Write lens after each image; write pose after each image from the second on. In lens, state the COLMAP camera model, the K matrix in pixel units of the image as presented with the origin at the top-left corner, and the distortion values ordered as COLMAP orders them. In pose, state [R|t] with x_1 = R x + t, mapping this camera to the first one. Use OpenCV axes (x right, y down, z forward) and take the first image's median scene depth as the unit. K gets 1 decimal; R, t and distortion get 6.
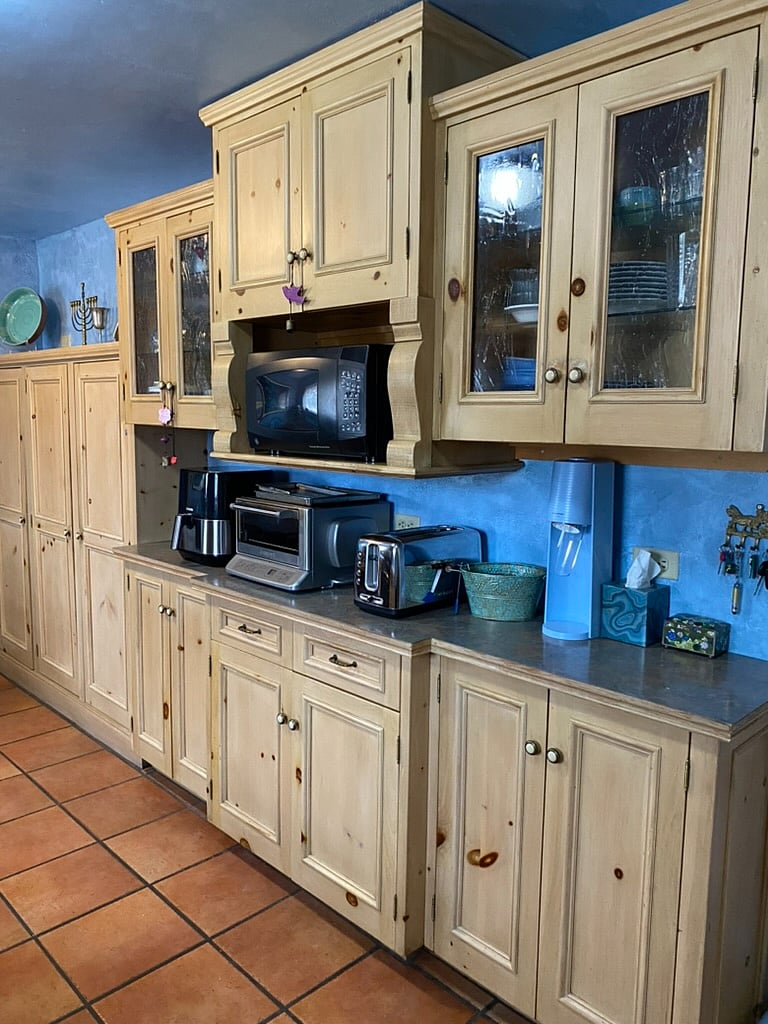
lens RADIAL K [[784.4, 0, 384.0], [0, 784.4, 512.0], [0, 0, 1]] dist [0.039212, -0.065842]
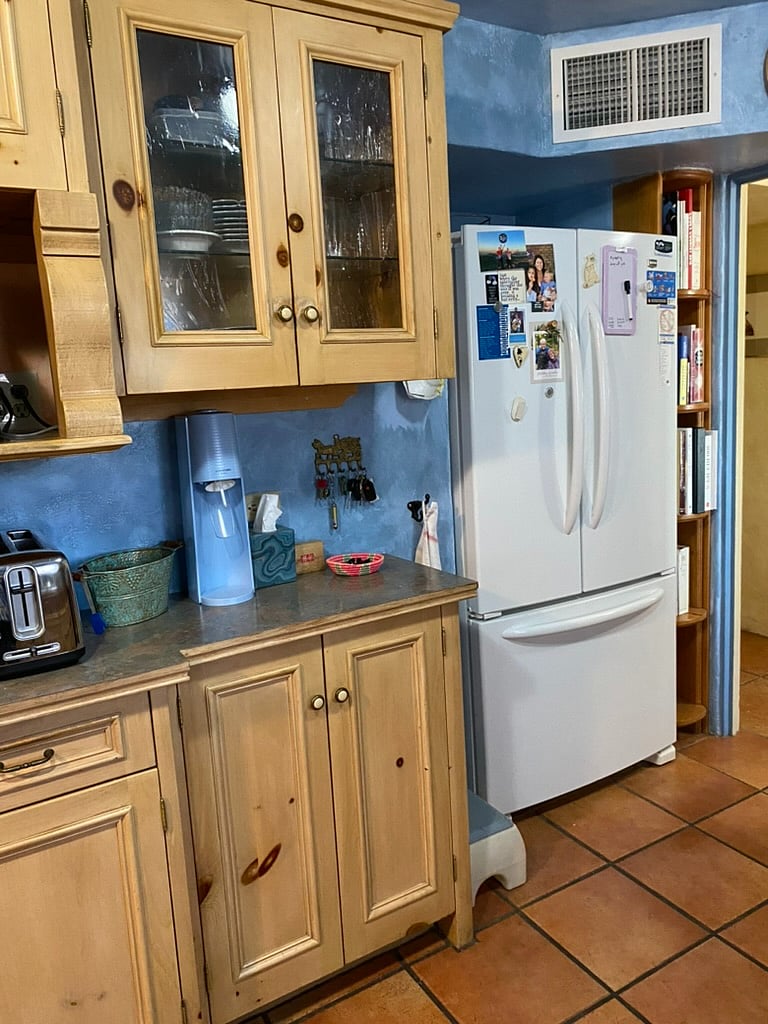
lens RADIAL K [[767.7, 0, 384.0], [0, 767.7, 512.0], [0, 0, 1]] dist [0.069807, -0.149608]
pose [[0.219168, -0.185244, 0.957940, -0.670572], [0.177449, 0.973005, 0.147558, -0.055507], [-0.959415, 0.137646, 0.246123, 0.667645]]
